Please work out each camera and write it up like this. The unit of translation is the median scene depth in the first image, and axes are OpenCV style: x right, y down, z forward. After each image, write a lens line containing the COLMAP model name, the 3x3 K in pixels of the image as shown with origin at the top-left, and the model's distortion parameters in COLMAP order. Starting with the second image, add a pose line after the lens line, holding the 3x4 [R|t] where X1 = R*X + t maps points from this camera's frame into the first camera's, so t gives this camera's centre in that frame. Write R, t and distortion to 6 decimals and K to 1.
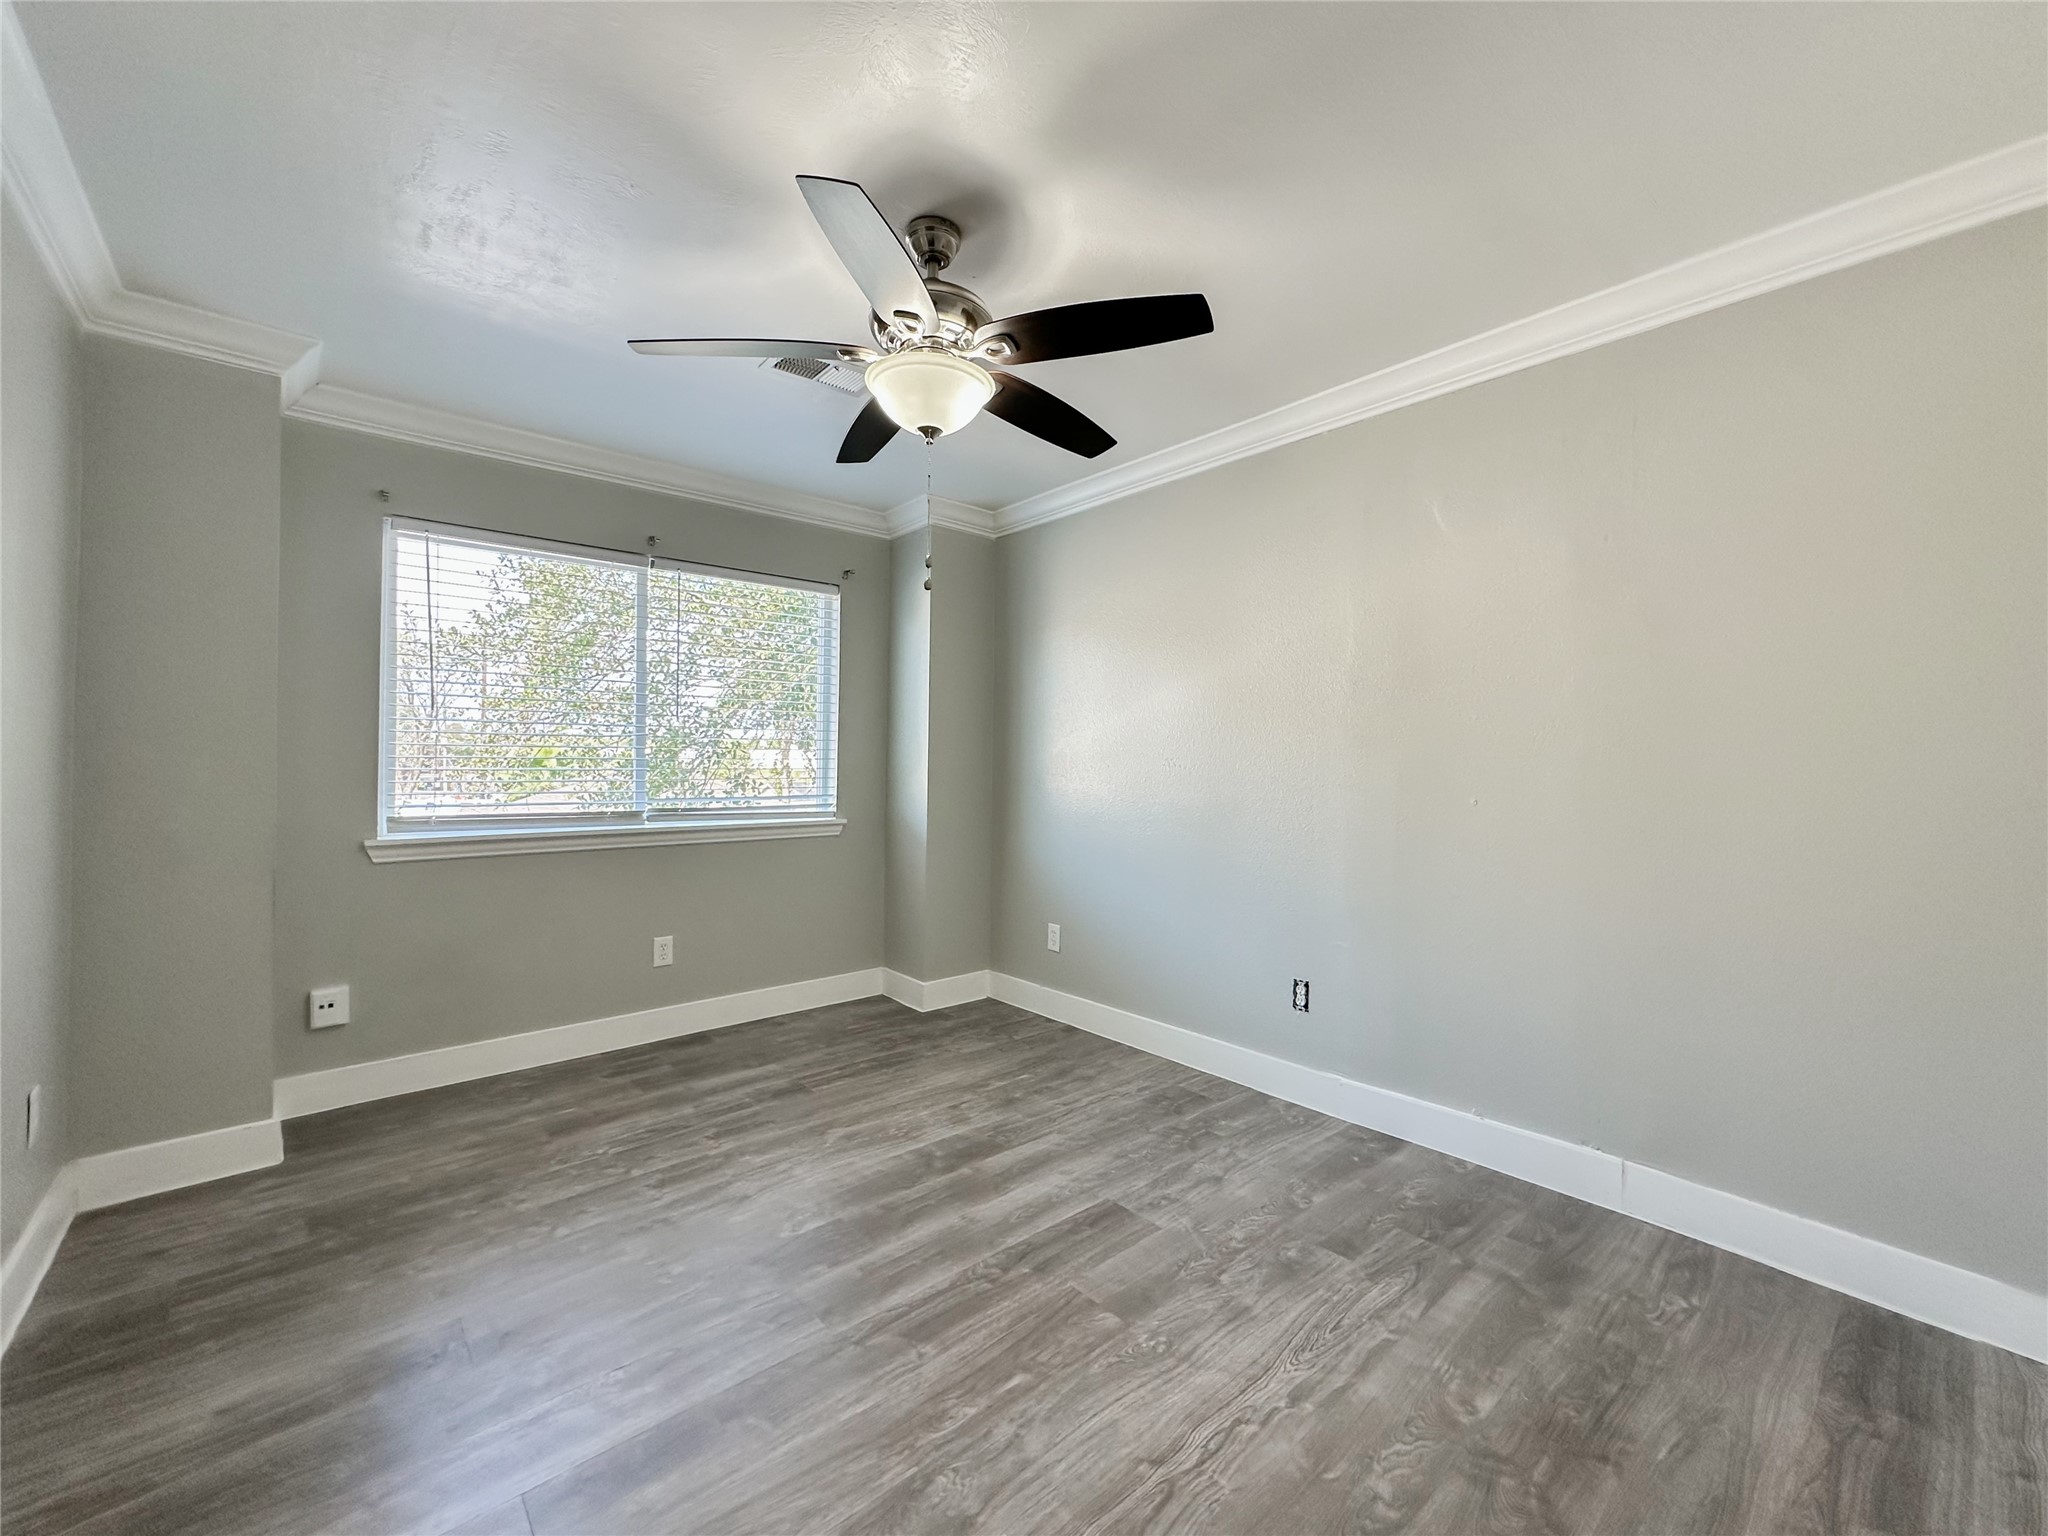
lens RADIAL K [[827.9, 0, 1024.0], [0, 827.9, 768.0], [0, 0, 1]] dist [-0.000661, -0.000001]
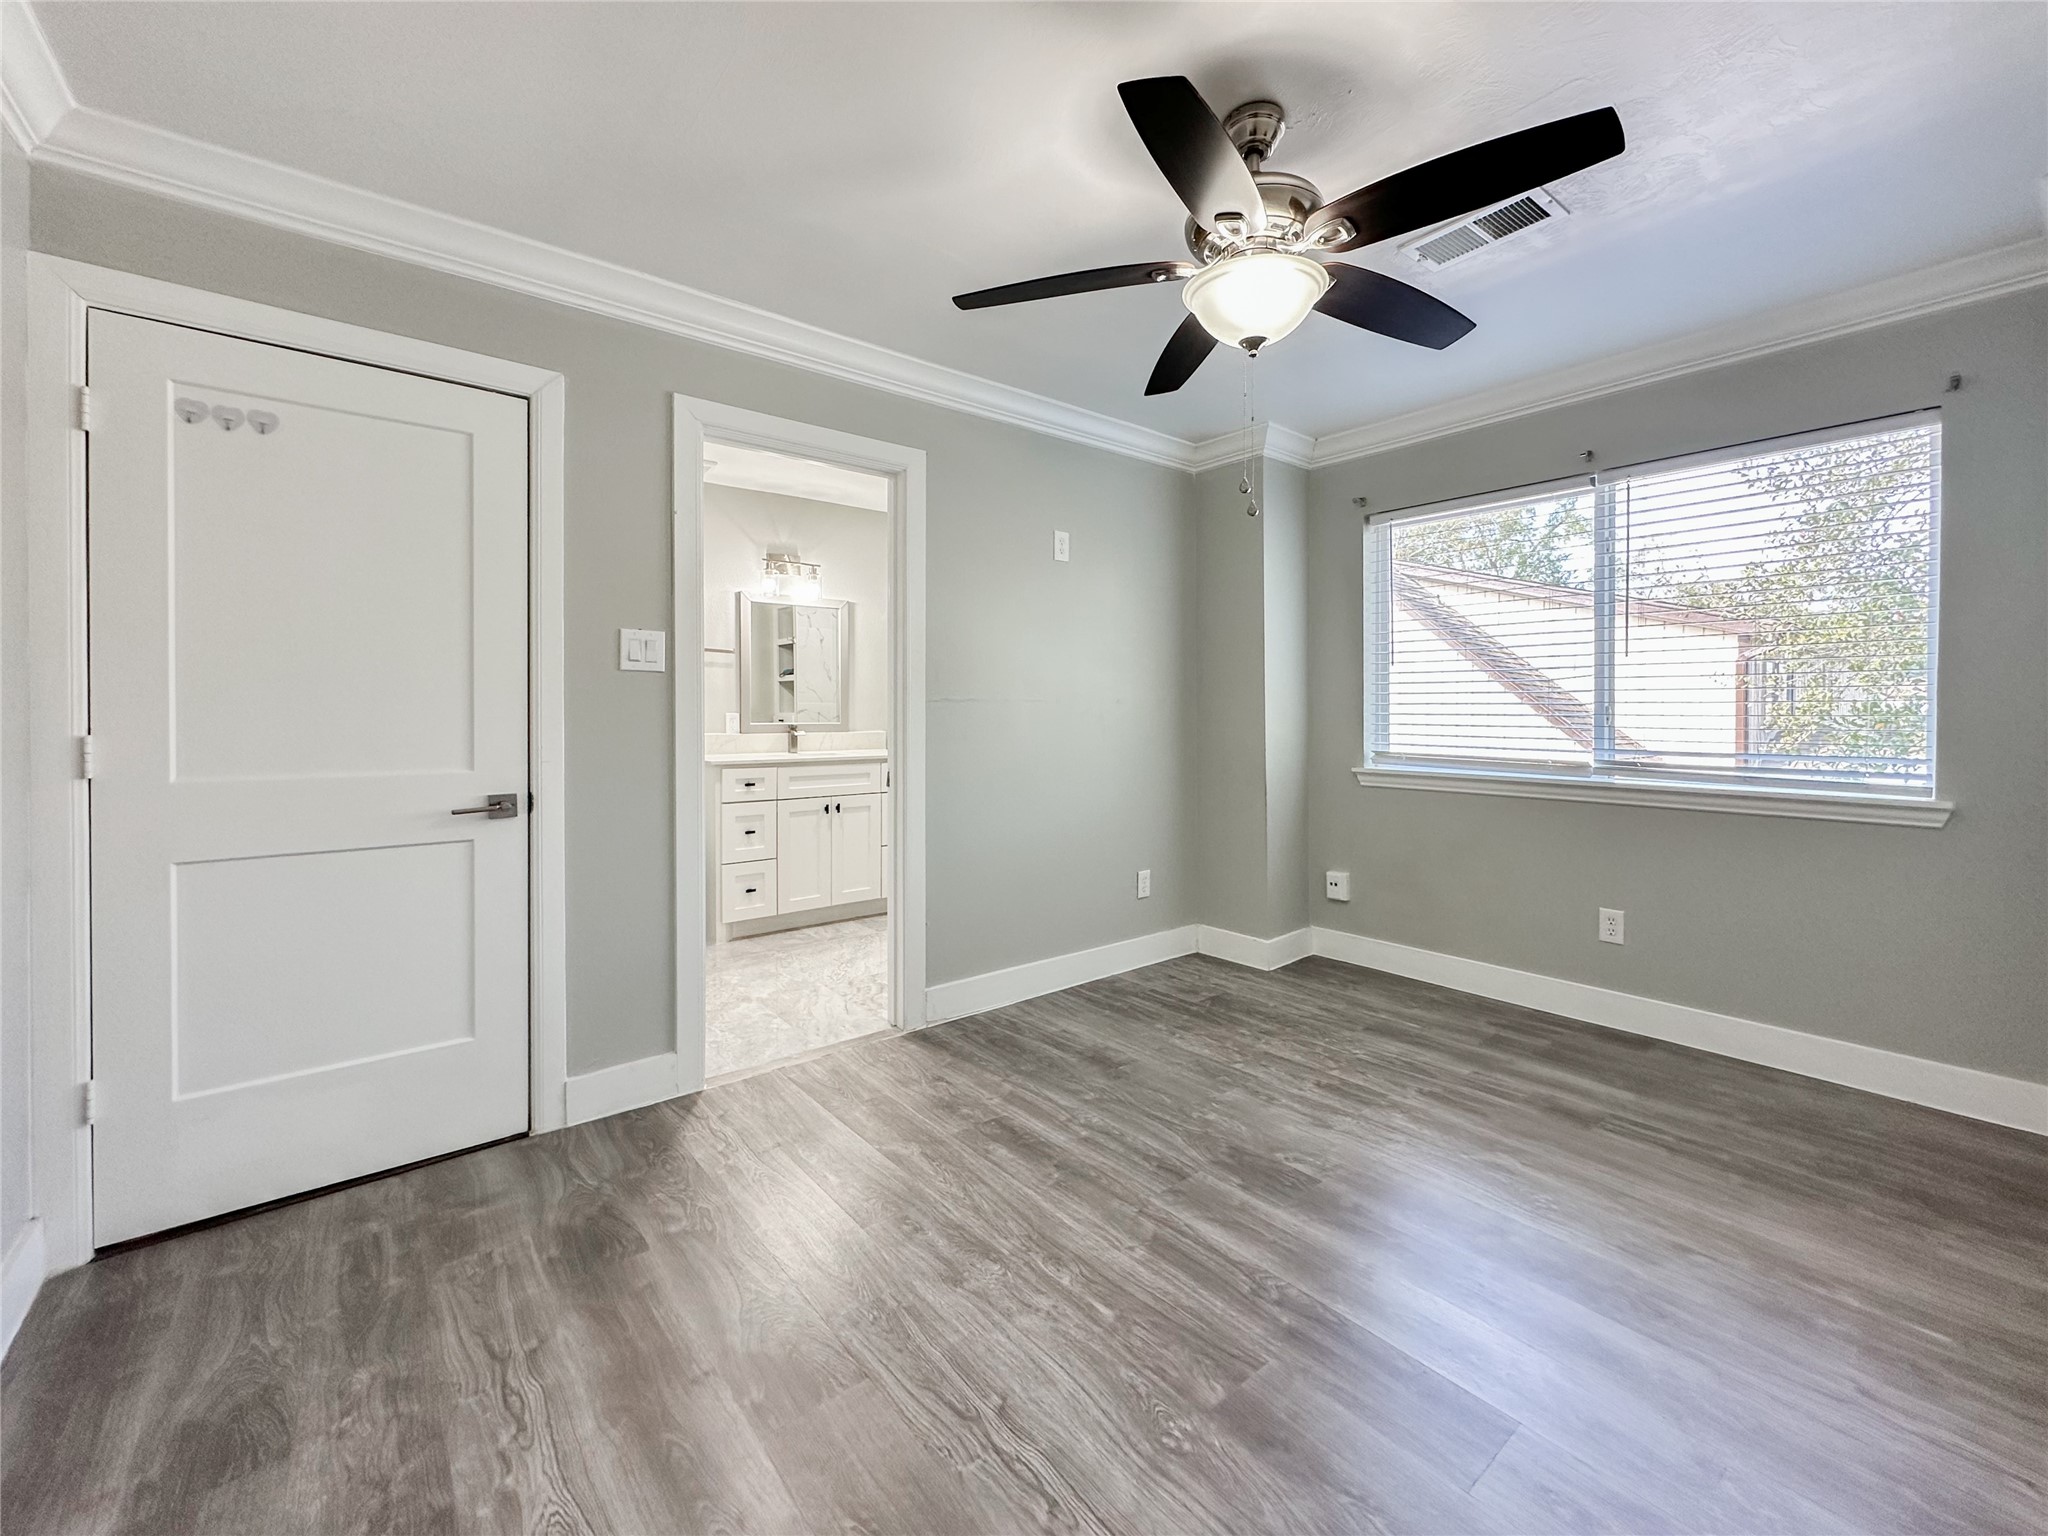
lens RADIAL K [[832.0, 0, 1029.8], [0, 832.0, 737.4], [0, 0, 1]] dist [-0.002054, 0.000042]
pose [[-0.027770, 0.027196, -0.999244, 0.630081], [-0.007965, 0.999592, 0.027427, 0.008448], [0.999583, 0.008720, -0.027542, 0.593075]]
